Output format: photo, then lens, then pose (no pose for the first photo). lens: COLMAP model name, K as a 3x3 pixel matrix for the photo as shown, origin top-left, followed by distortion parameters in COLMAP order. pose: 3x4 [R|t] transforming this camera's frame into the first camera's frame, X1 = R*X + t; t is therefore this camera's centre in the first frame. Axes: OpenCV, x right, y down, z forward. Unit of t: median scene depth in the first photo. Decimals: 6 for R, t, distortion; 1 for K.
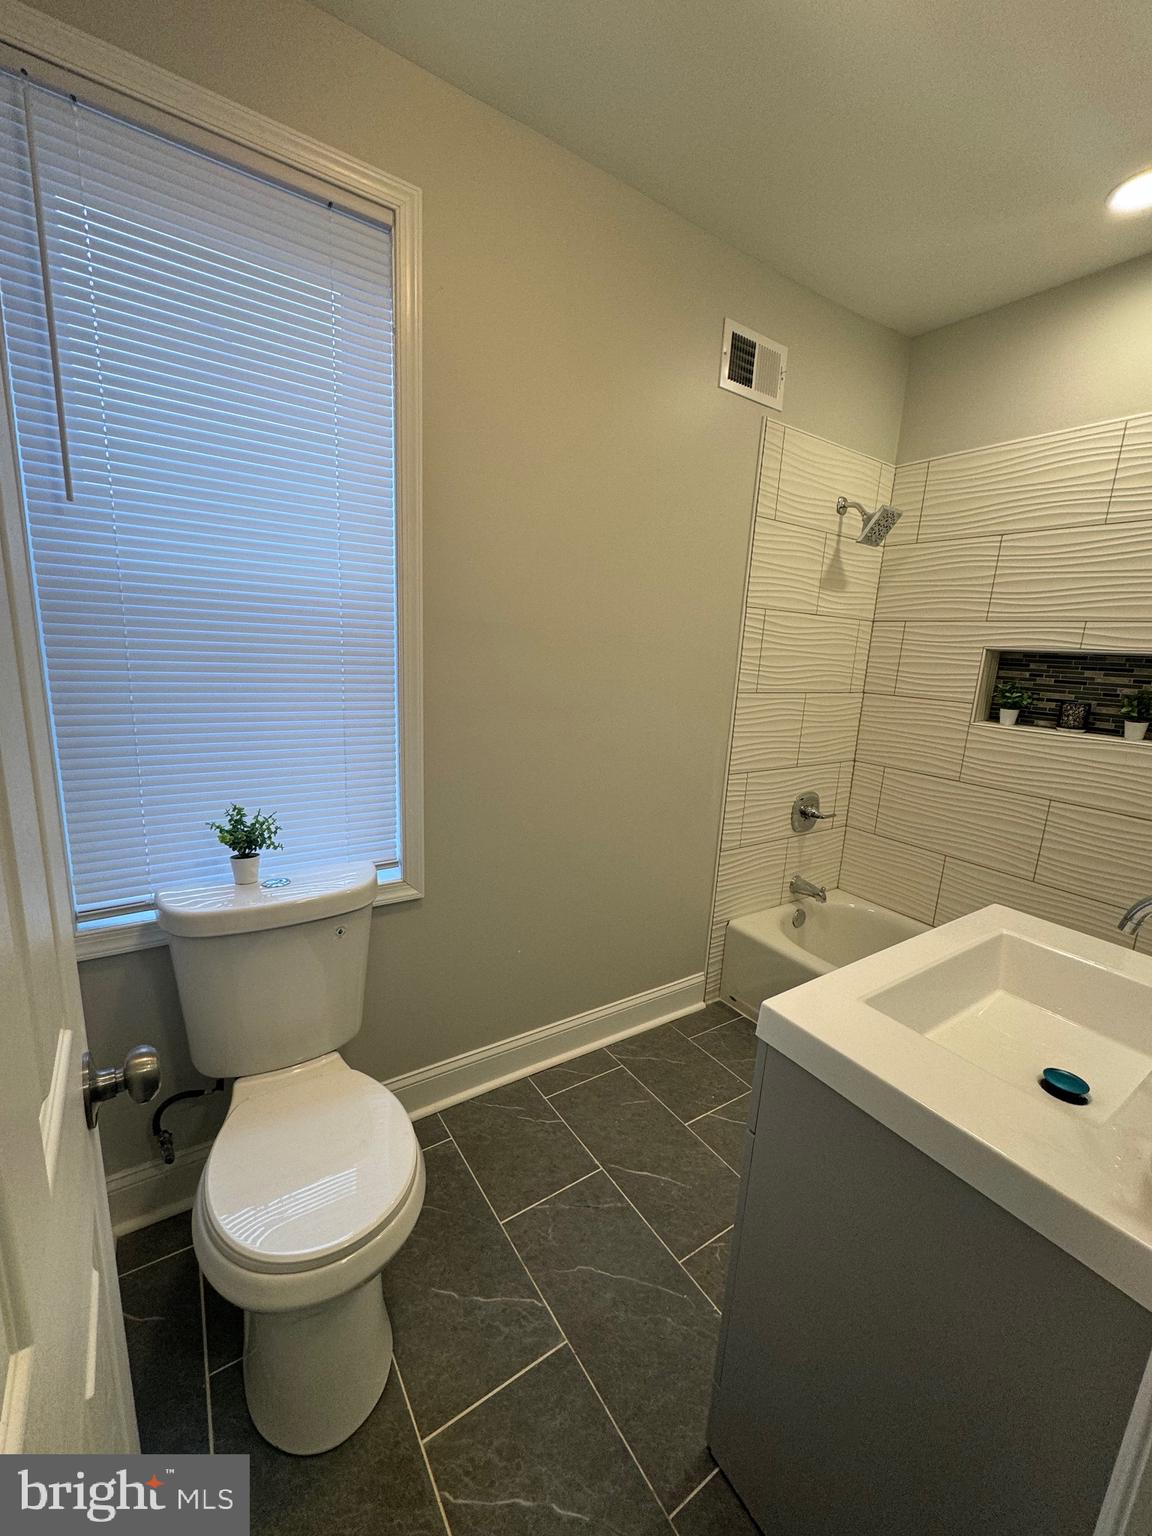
lens RADIAL K [[613.3, 0, 577.7], [0, 613.3, 769.1], [0, 0, 1]] dist [0.001389, -0.000105]
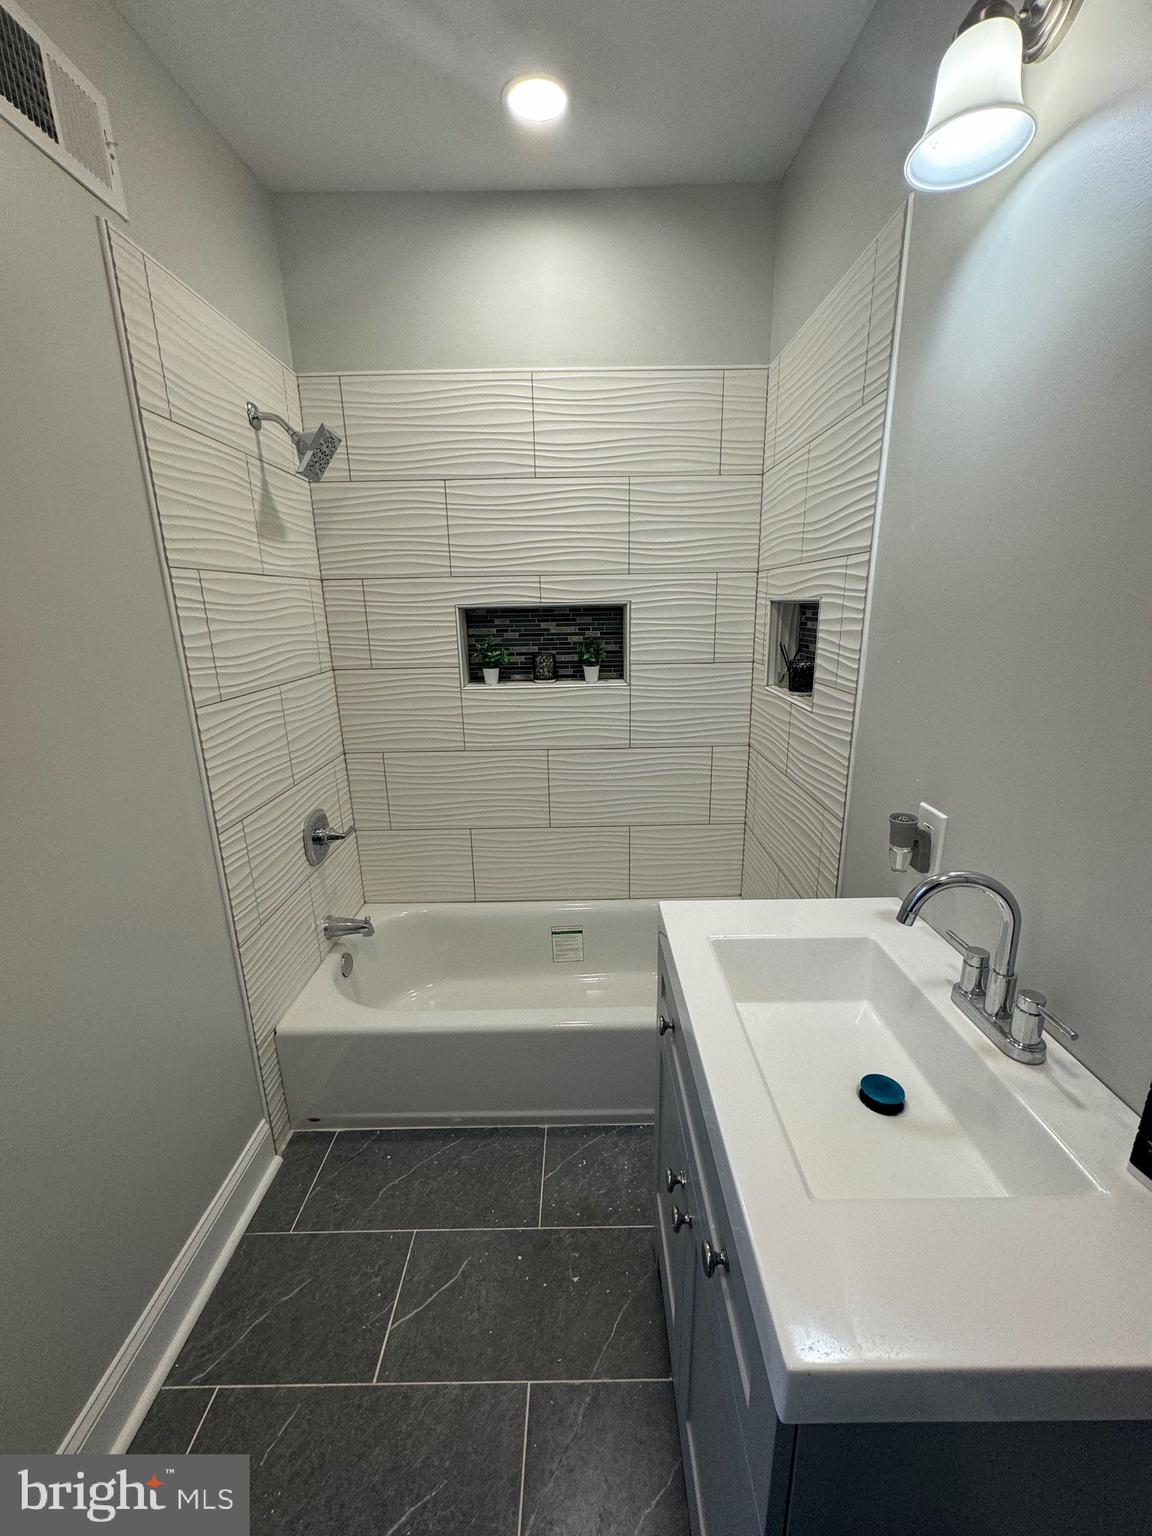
lens RADIAL K [[613.3, 0, 578.2], [0, 613.3, 768.0], [0, 0, 1]] dist [0.001389, -0.000105]
pose [[0.553134, -0.278711, 0.785088, -0.028342], [0.215530, 0.958169, 0.188304, -0.099267], [-0.804729, 0.065052, 0.590067, 0.324923]]
